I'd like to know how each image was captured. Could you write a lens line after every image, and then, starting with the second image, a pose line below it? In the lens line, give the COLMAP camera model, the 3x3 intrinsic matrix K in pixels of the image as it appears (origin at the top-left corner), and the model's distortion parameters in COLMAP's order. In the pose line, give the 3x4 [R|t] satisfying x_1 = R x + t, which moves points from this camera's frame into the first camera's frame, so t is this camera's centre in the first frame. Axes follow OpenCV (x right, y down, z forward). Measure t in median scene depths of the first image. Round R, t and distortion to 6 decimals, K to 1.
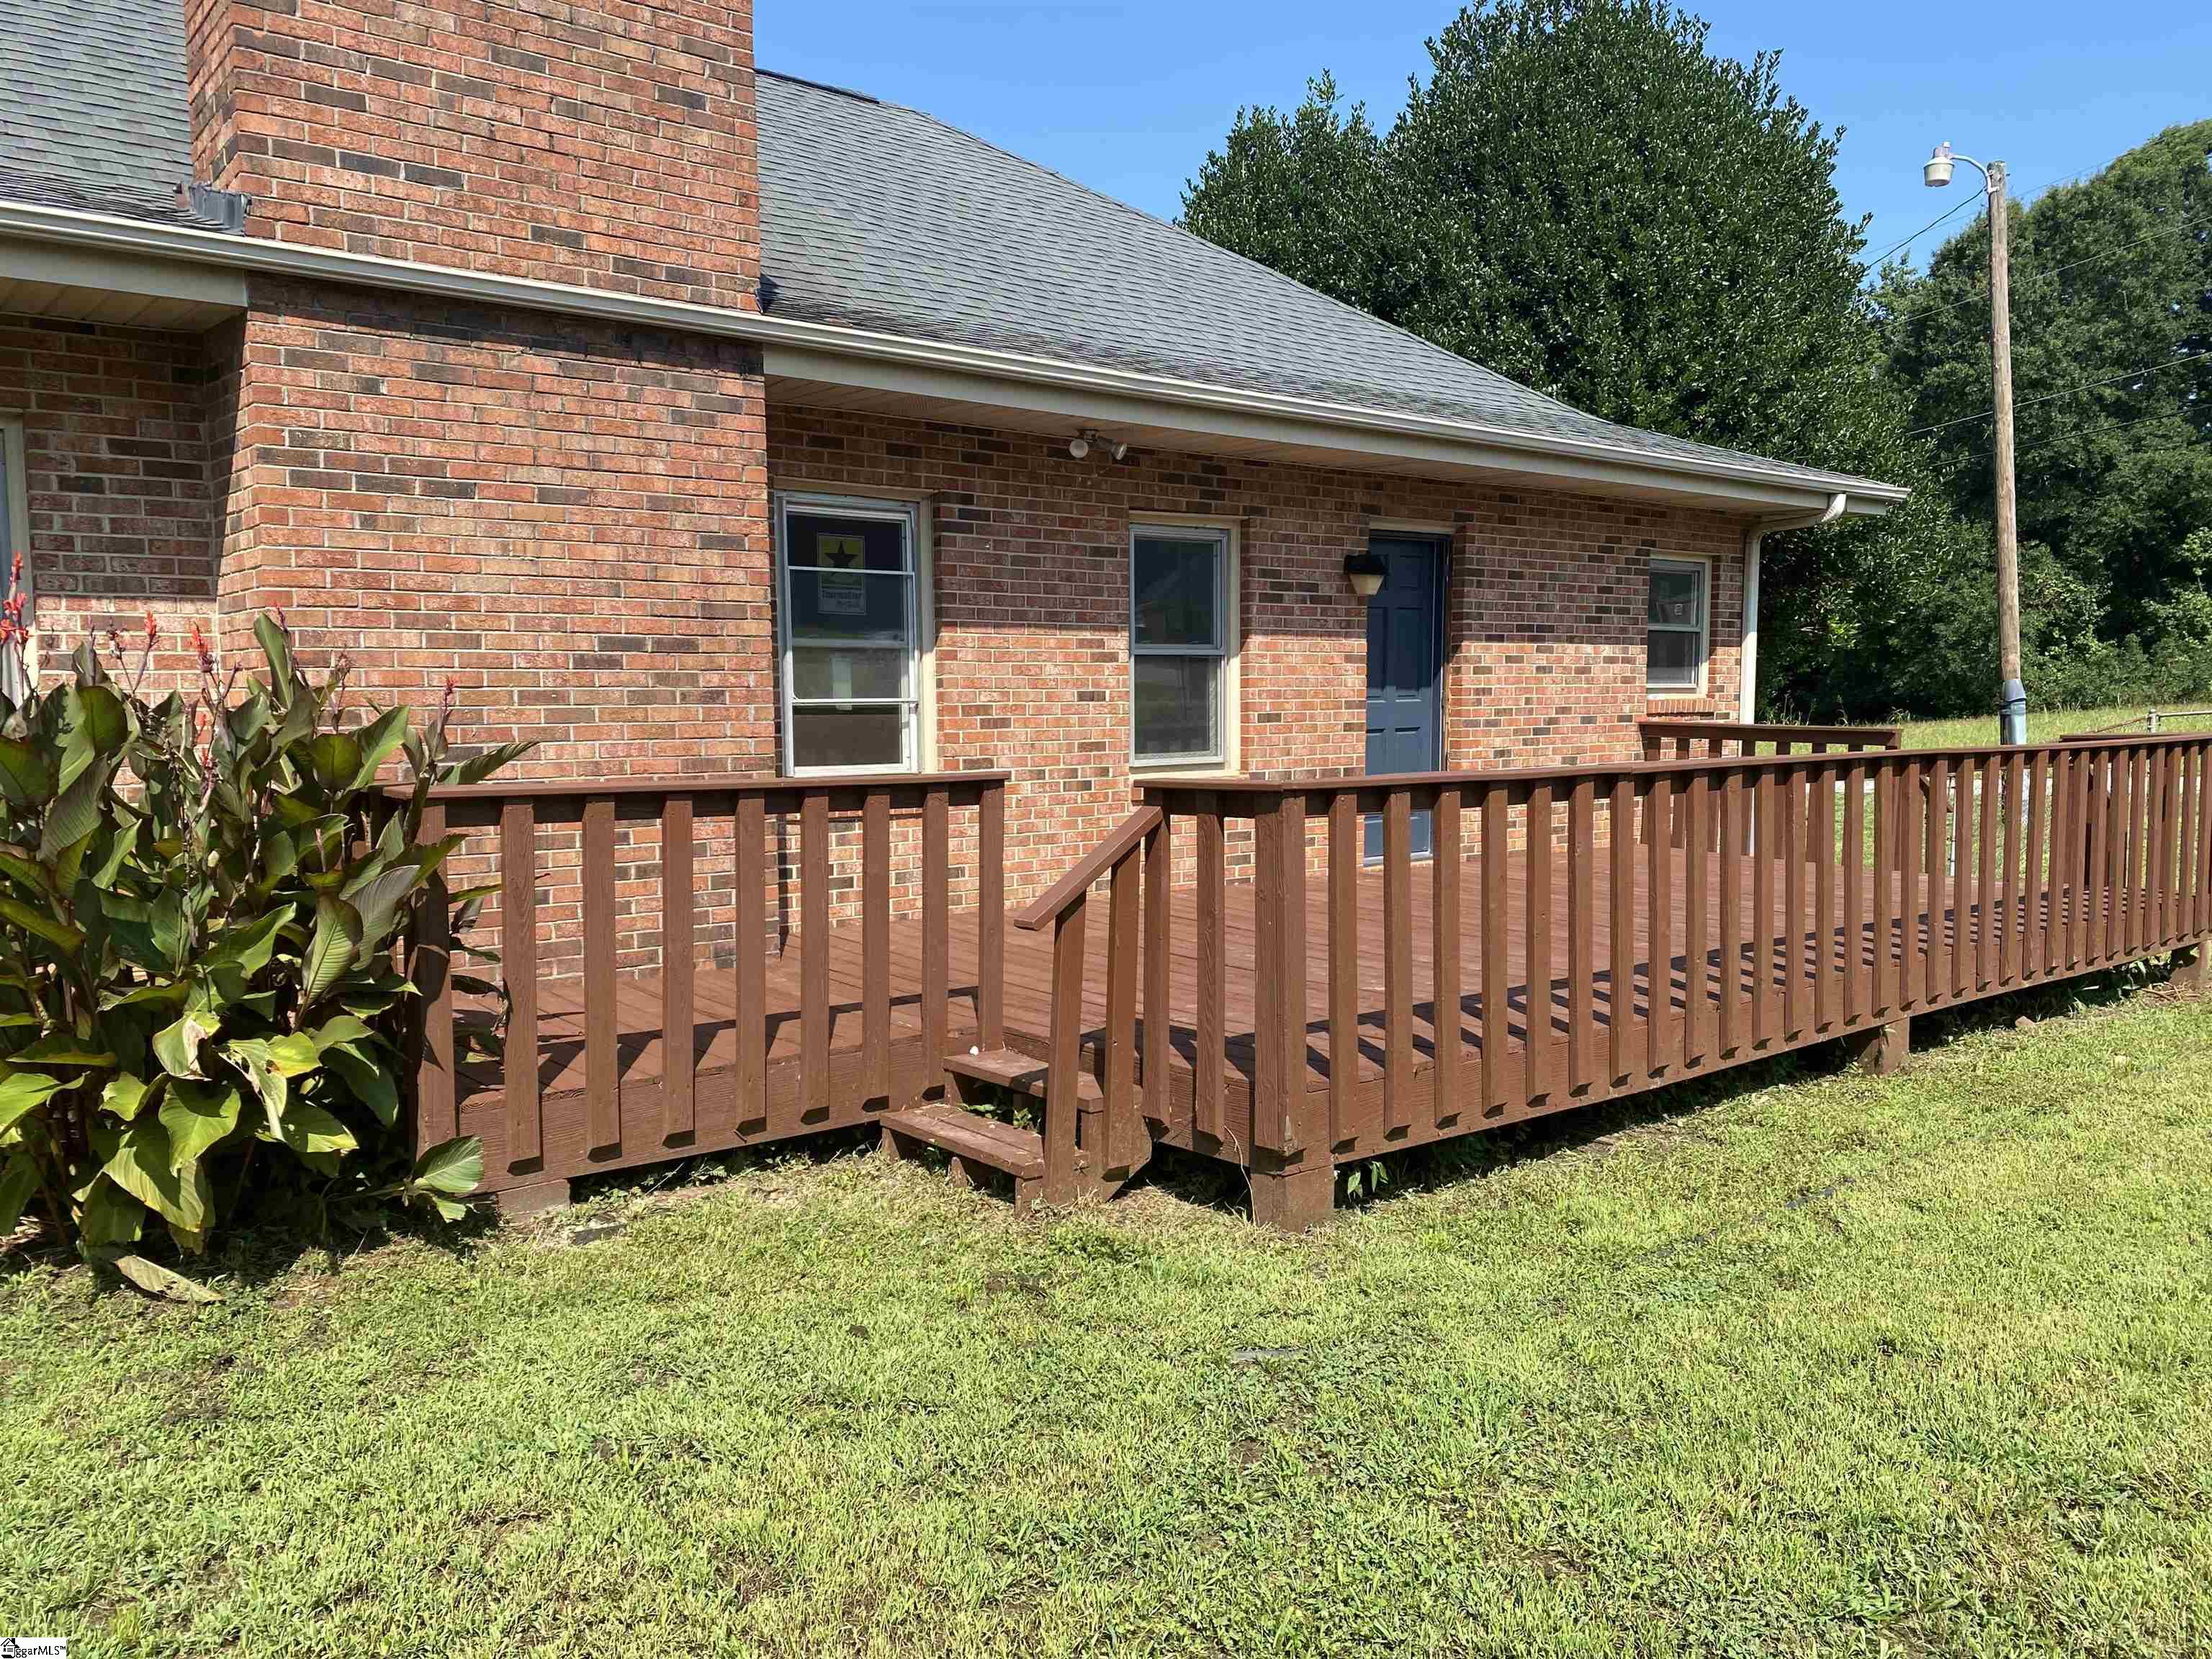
lens RADIAL K [[1770.6, 0, 1106.0], [0, 1770.6, 829.5], [0, 0, 1]] dist [0.096211, -0.090499]
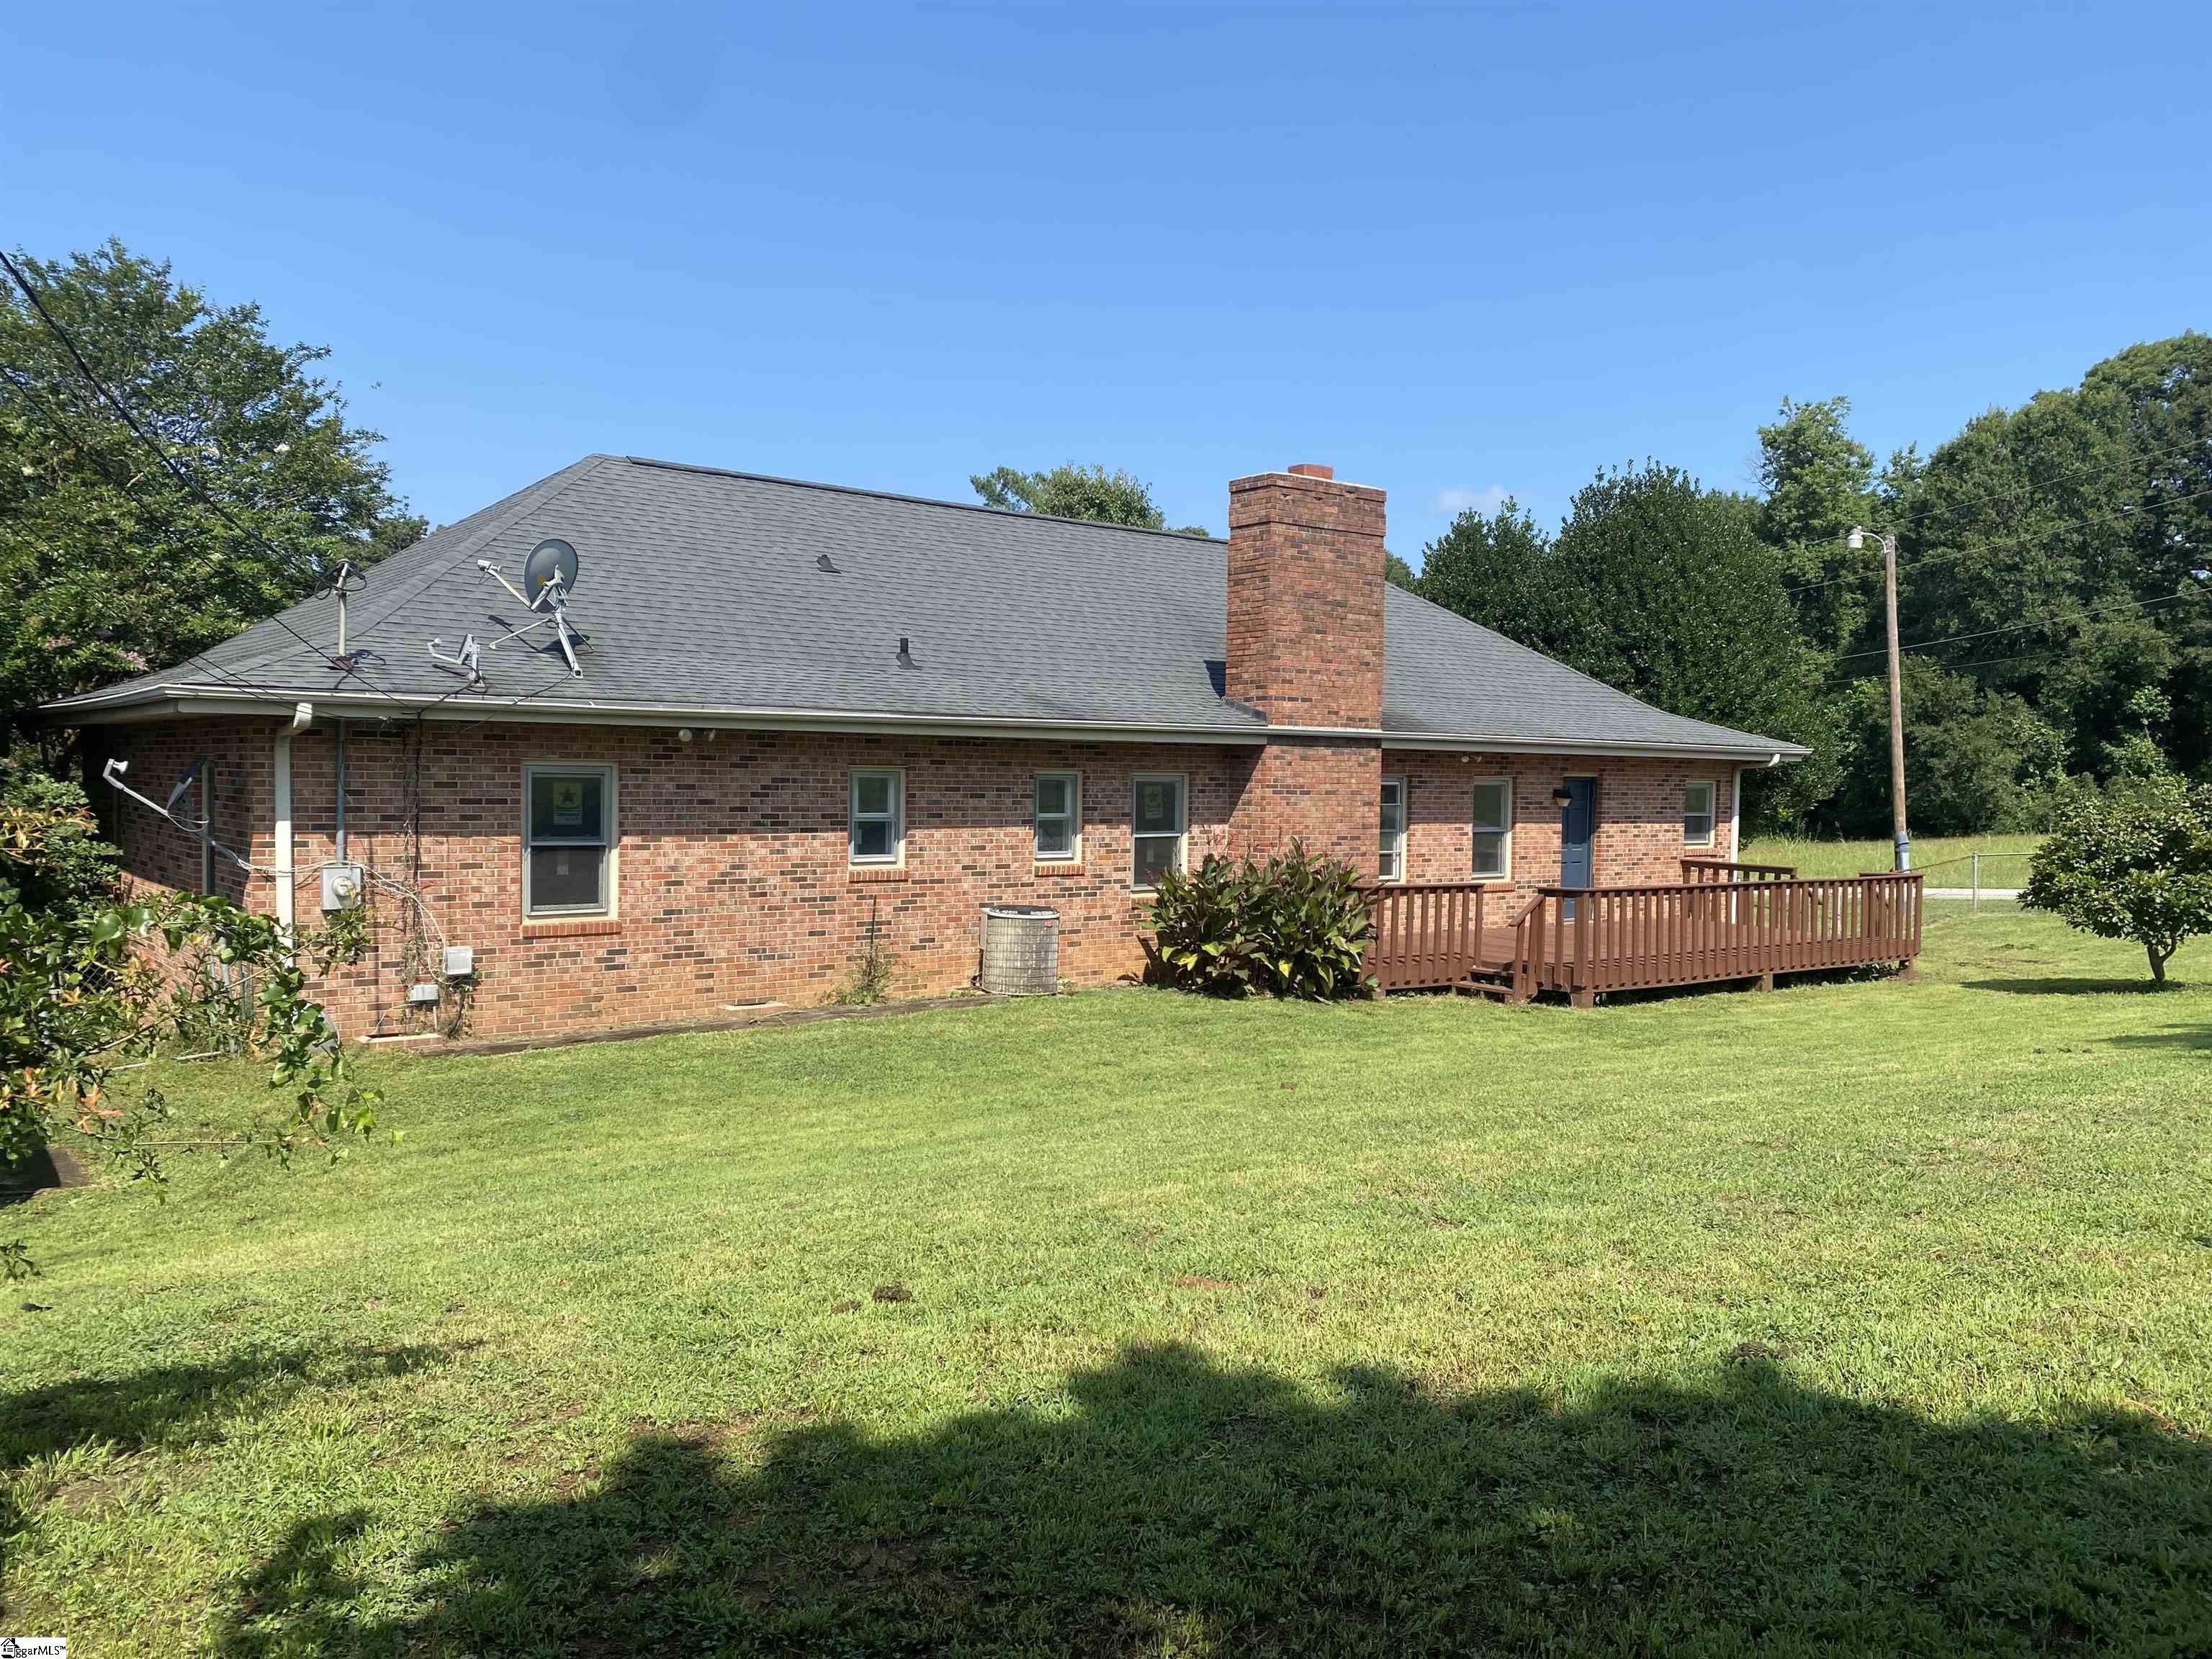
lens RADIAL K [[1722.3, 0, 1106.0], [0, 1722.3, 829.5], [0, 0, 1]] dist [0.089420, -0.122432]
pose [[0.999198, 0.021204, -0.033973, -0.323066], [-0.022813, 0.998602, -0.047677, 0.018640], [0.032915, 0.048414, 0.998285, -1.114654]]
